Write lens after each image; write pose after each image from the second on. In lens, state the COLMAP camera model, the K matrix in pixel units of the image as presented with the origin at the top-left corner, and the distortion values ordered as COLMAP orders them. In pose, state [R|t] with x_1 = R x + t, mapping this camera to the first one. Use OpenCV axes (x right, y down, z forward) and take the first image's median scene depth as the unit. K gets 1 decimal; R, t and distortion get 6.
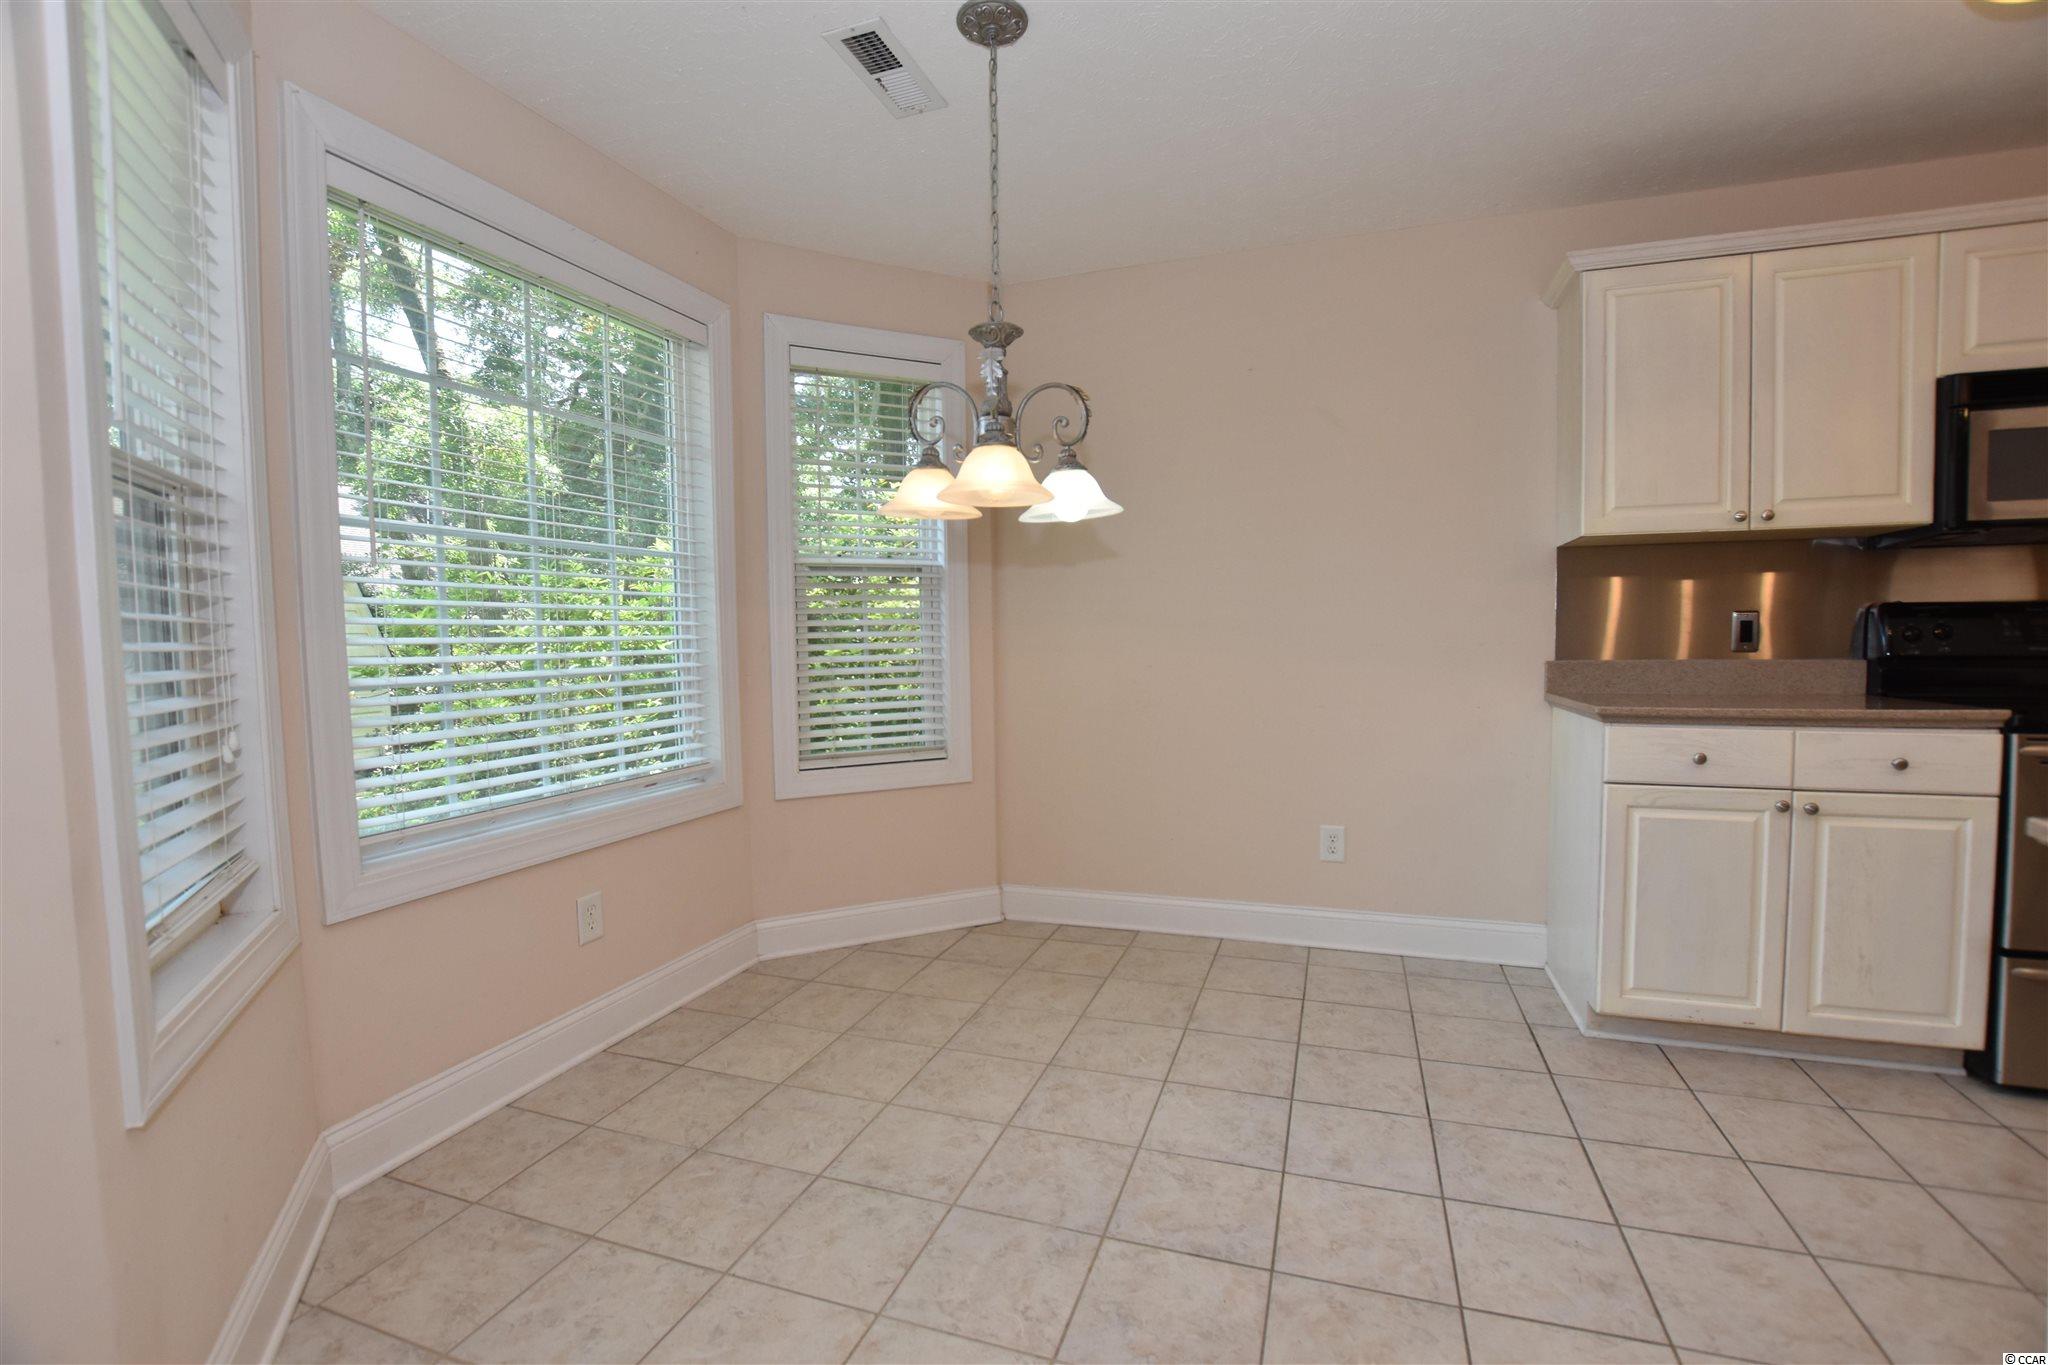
lens RADIAL K [[902.5, 0, 1034.6], [0, 902.5, 686.9], [0, 0, 1]] dist [-0.034758, 0.005470]
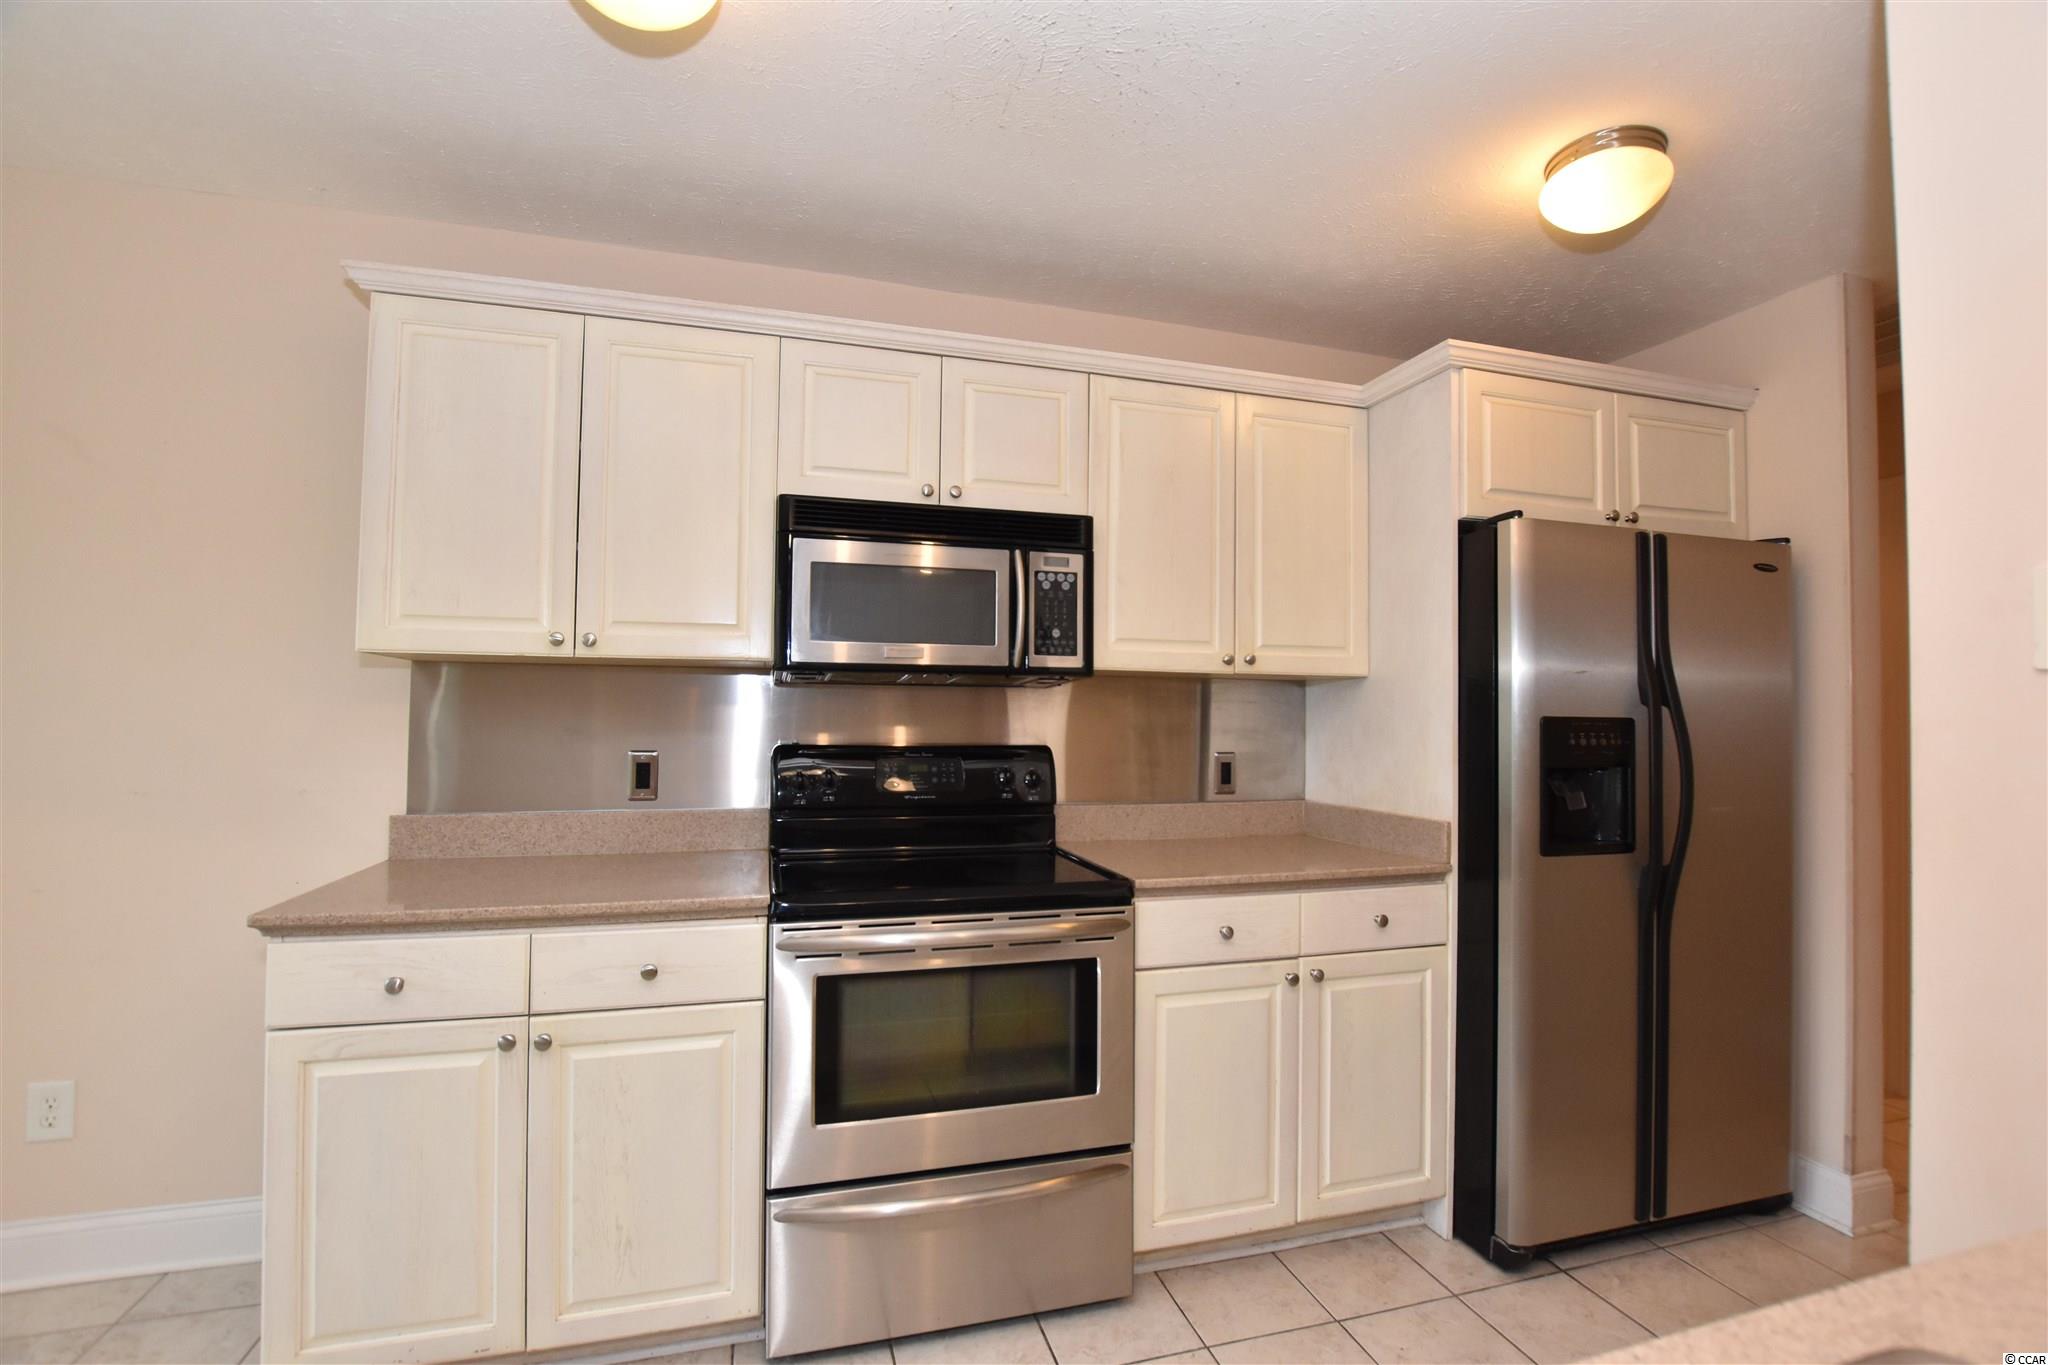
lens RADIAL K [[902.5, 0, 1030.8], [0, 902.5, 687.4], [0, 0, 1]] dist [-0.034758, 0.005470]
pose [[0.814401, 0.036438, 0.579157, 0.738351], [0.011158, 0.996859, -0.078407, -0.090726], [-0.580195, 0.070317, 0.811437, 0.131486]]
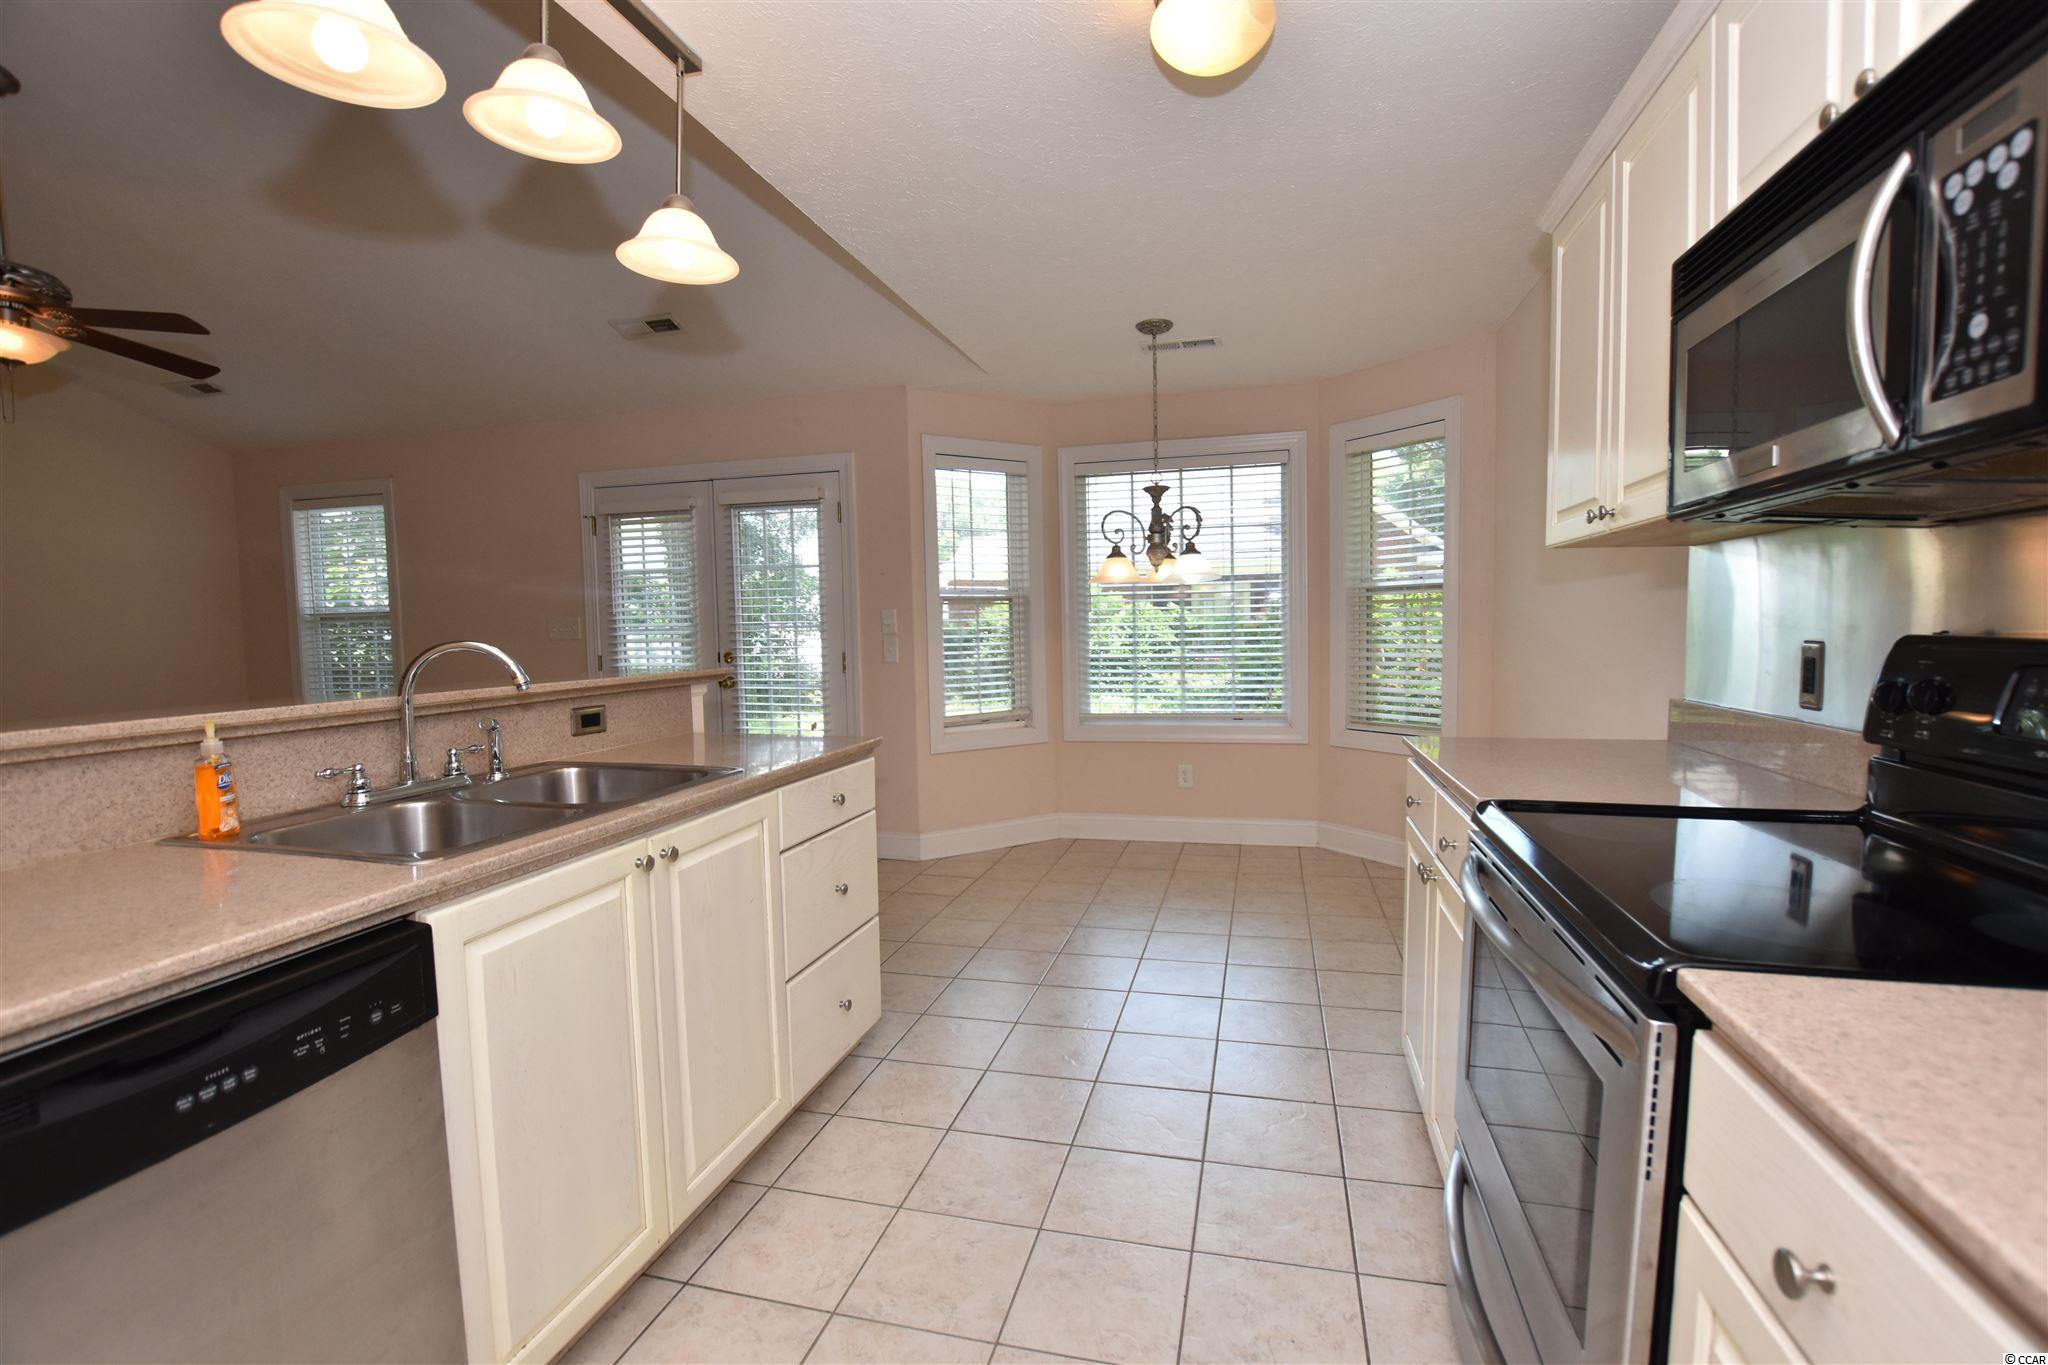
lens RADIAL K [[902.5, 0, 1026.5], [0, 902.5, 687.4], [0, 0, 1]] dist [-0.034758, 0.005470]
pose [[0.074361, 0.080257, -0.993997, 1.634951], [-0.042589, 0.996102, 0.077241, -0.094566], [0.996322, 0.036589, 0.077489, 0.511017]]
